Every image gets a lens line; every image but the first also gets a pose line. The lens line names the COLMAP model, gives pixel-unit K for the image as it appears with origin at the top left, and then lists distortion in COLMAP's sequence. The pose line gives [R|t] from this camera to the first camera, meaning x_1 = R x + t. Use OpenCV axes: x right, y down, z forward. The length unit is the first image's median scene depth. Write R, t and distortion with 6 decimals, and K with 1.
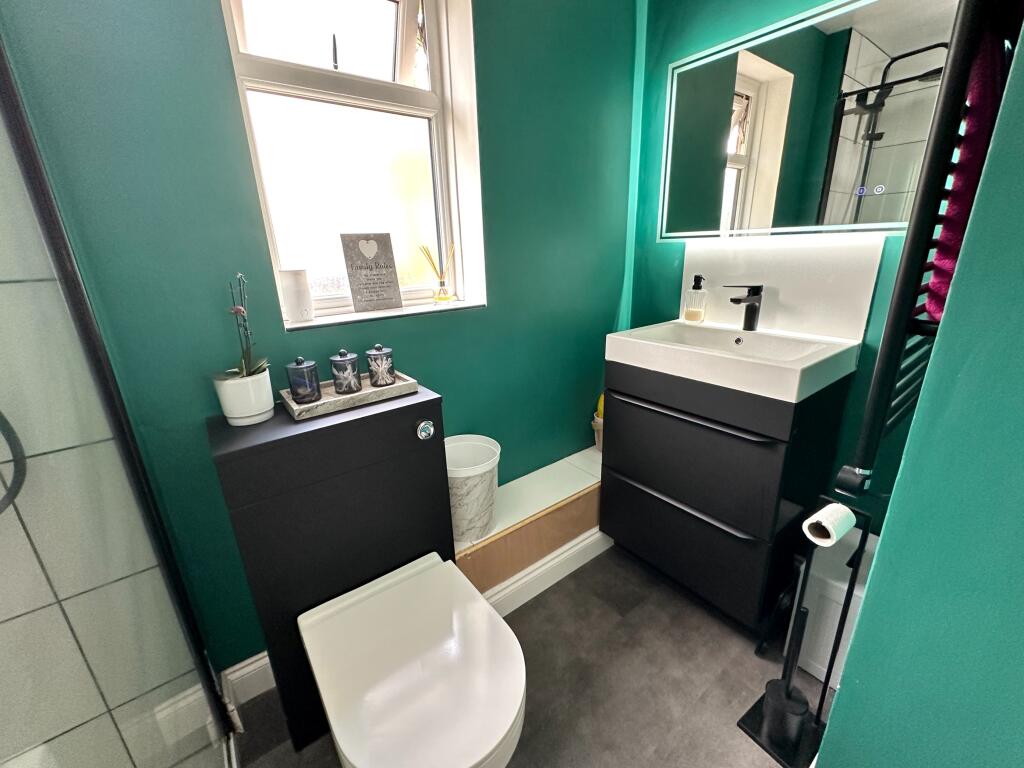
lens RADIAL K [[410.8, 0, 510.3], [0, 410.8, 382.6], [0, 0, 1]] dist [0.000757, 0.000542]
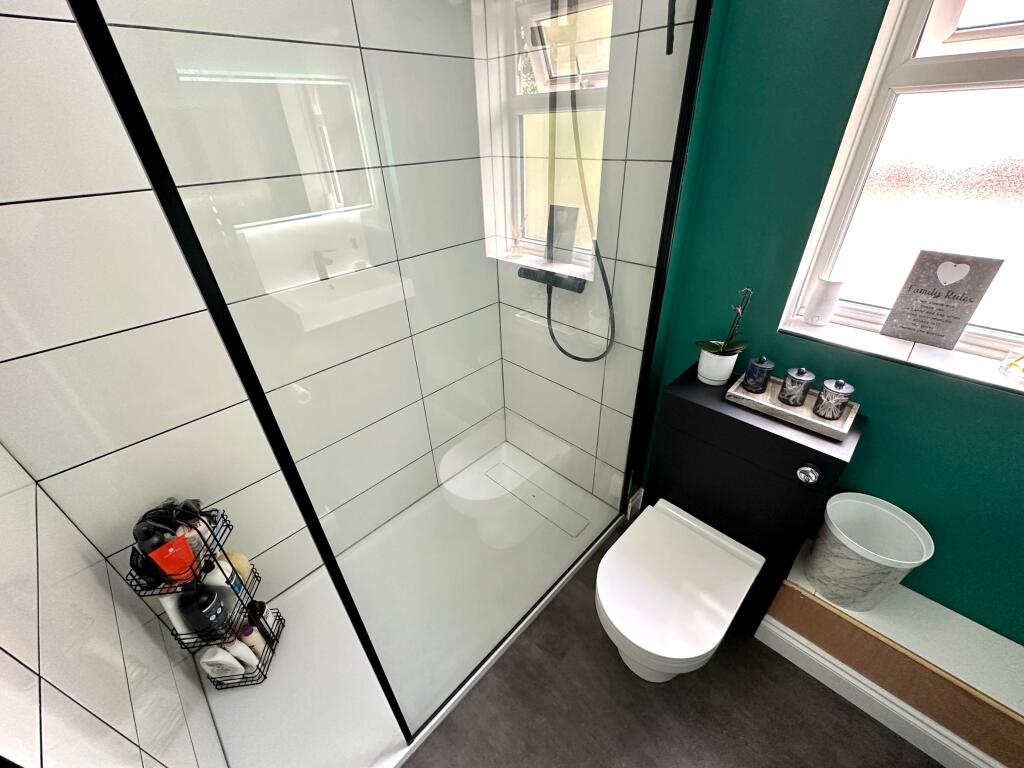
lens RADIAL K [[410.8, 0, 512.6], [0, 410.8, 381.3], [0, 0, 1]] dist [0.000757, 0.000542]
pose [[0.142838, 0.559026, -0.816754, 0.373256], [-0.279001, 0.814493, 0.508684, -0.366755], [0.949608, 0.155216, 0.272310, -0.038477]]
